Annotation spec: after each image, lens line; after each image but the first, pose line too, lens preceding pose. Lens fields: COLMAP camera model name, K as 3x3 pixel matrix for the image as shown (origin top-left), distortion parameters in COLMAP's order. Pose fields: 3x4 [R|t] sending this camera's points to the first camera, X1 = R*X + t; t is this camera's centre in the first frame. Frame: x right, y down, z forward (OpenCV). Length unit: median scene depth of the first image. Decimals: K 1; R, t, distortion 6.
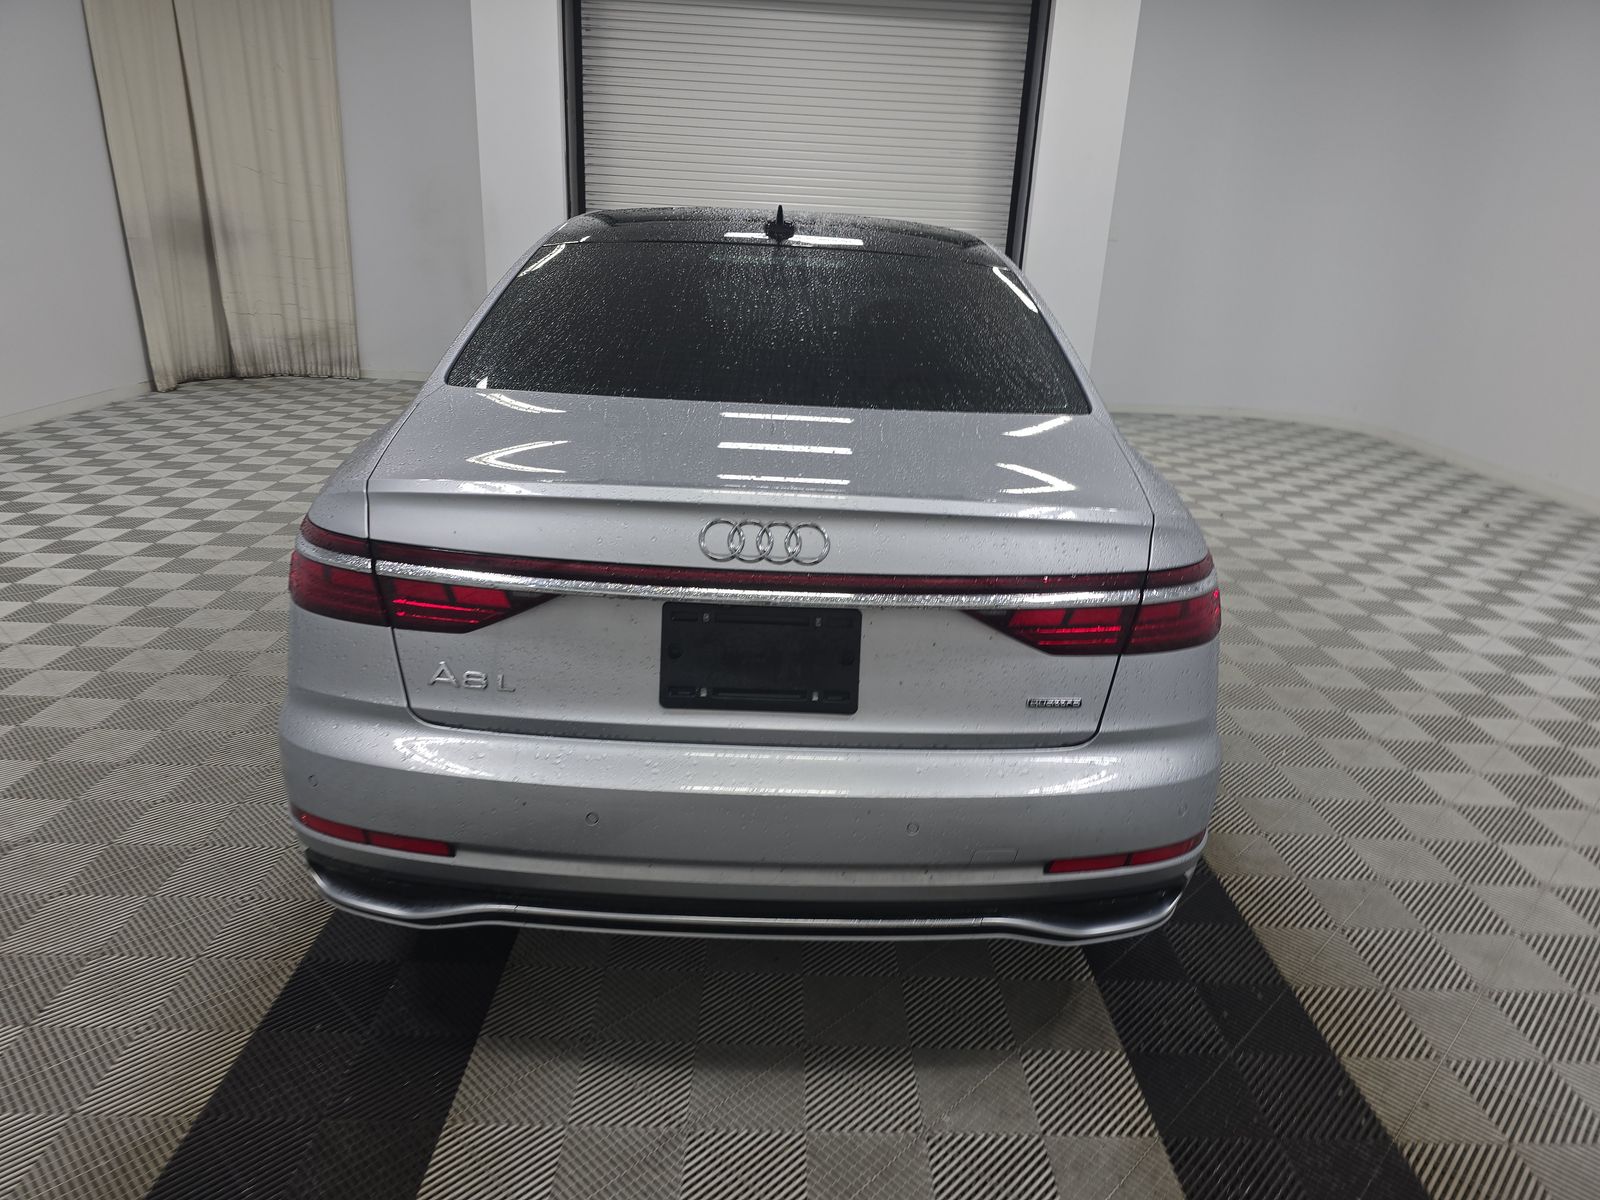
lens RADIAL K [[1071.6, 0, 800.0], [0, 1071.6, 600.0], [0, 0, 1]] dist [0.058988, -0.043997]
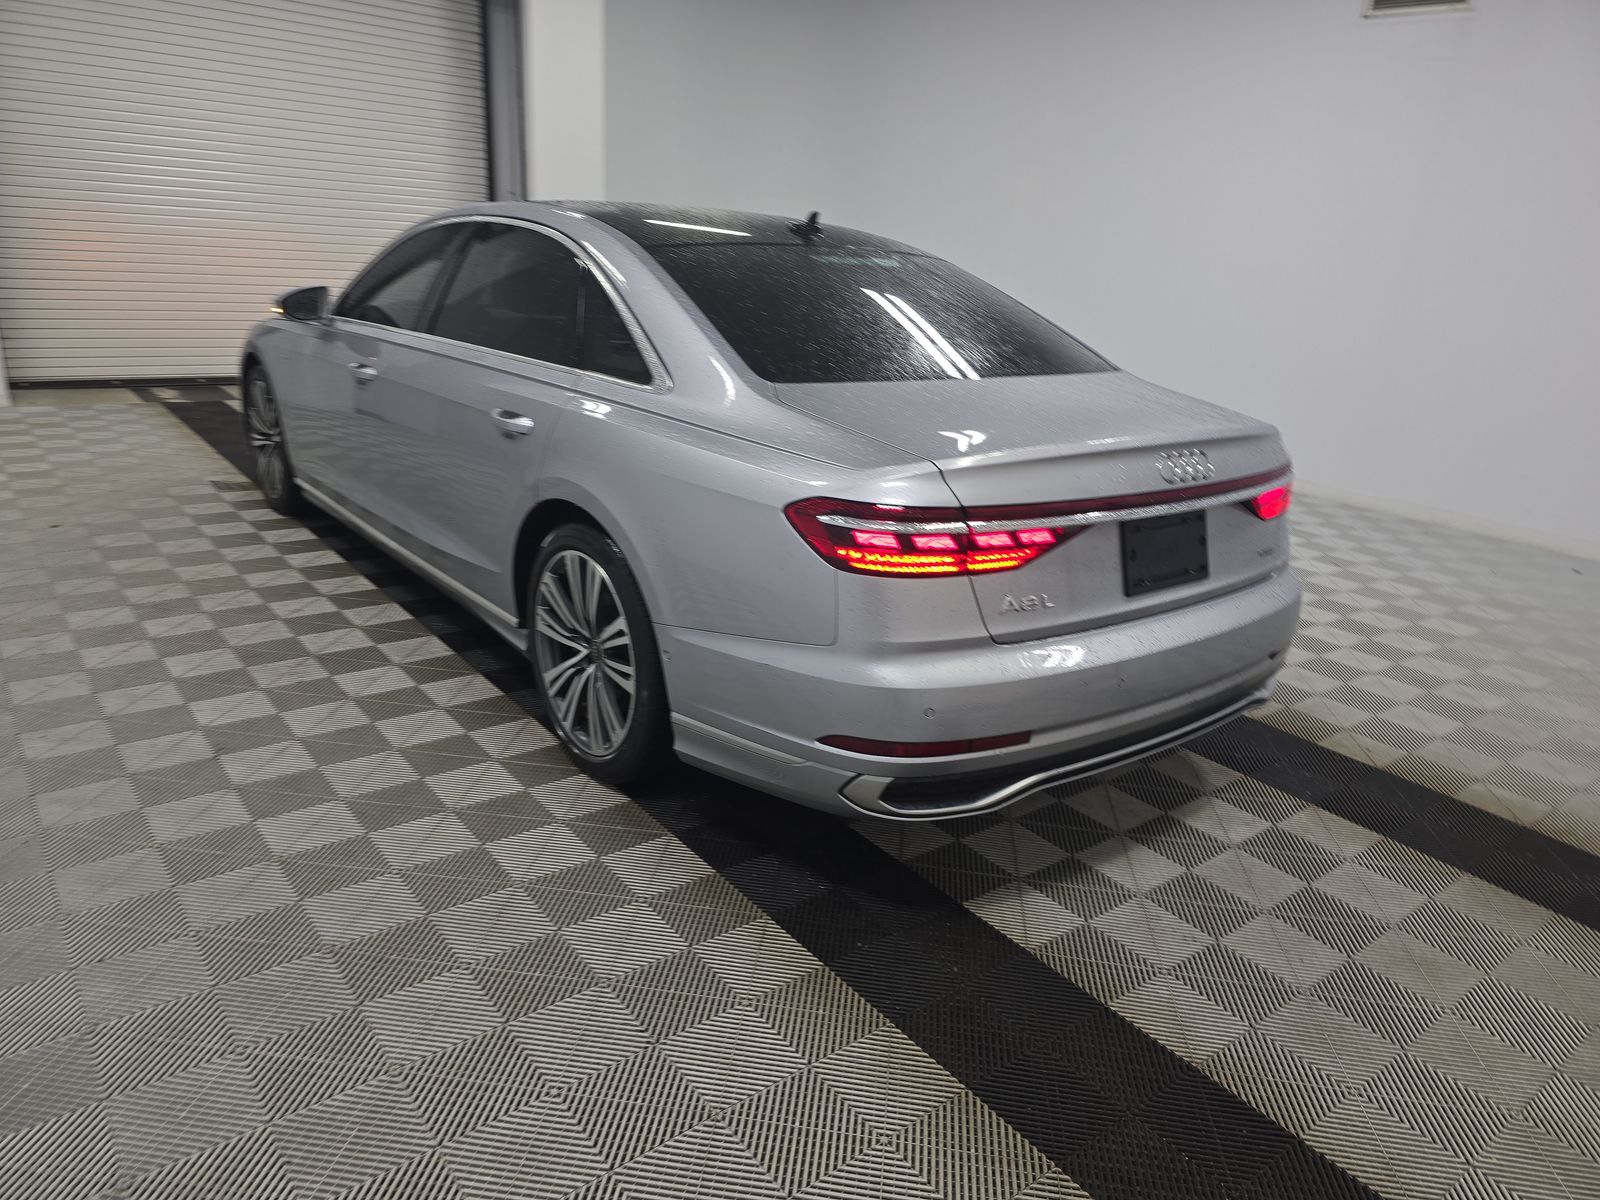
lens RADIAL K [[1071.6, 0, 800.0], [0, 1071.6, 600.0], [0, 0, 1]] dist [0.058988, -0.043997]
pose [[0.797003, -0.181451, 0.576075, -1.248186], [0.163550, 0.983007, 0.083354, -0.080552], [-0.581410, 0.027784, 0.813136, 0.109631]]
